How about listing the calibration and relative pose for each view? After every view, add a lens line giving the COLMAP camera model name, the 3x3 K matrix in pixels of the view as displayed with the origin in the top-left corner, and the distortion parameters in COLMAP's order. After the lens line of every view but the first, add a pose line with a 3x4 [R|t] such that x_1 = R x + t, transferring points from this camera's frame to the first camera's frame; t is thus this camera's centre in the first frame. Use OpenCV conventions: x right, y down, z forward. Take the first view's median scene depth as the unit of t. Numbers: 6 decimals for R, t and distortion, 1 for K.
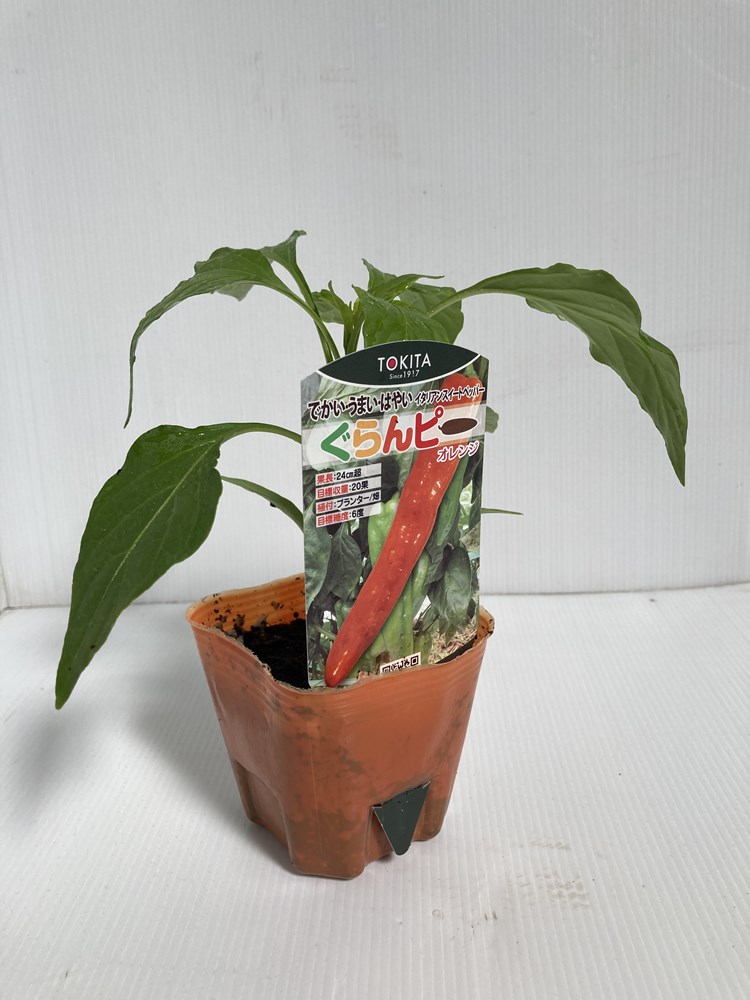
lens RADIAL K [[909.8, 0, 368.9], [0, 909.8, 491.9], [0, 0, 1]] dist [0.002072, 0.000000]
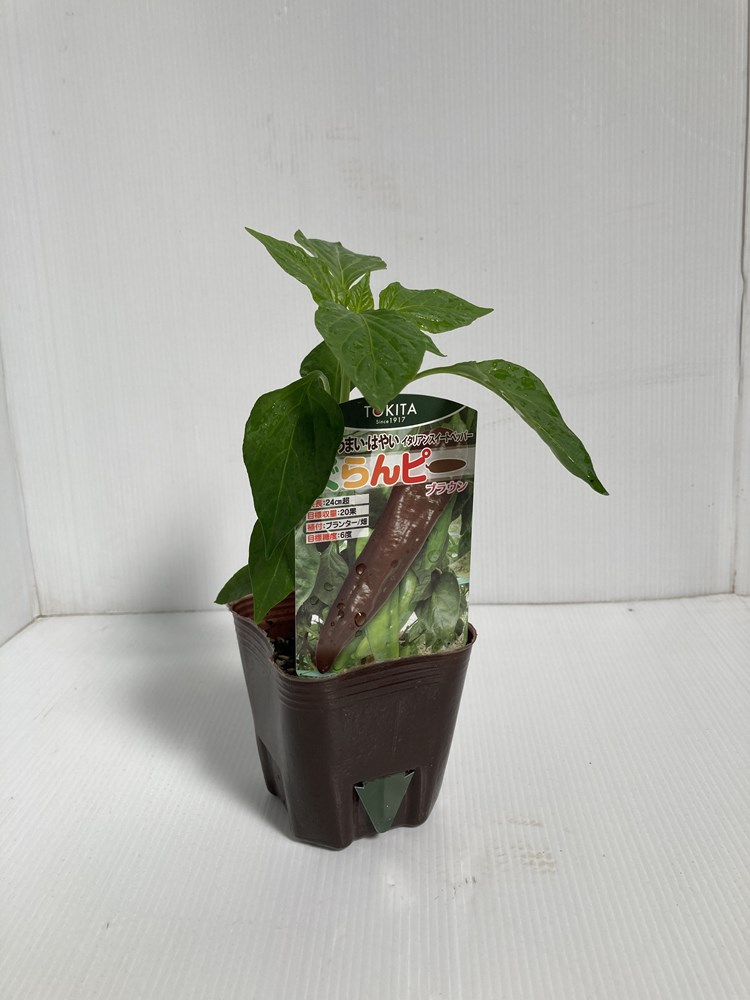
lens RADIAL K [[909.8, 0, 370.6], [0, 909.8, 504.2], [0, 0, 1]] dist [0.002072, 0.000000]
pose [[0.999942, -0.000319, -0.010736, 0.016475], [0.000309, 0.999999, -0.000966, -0.010083], [0.010737, 0.000963, 0.999942, -0.138636]]
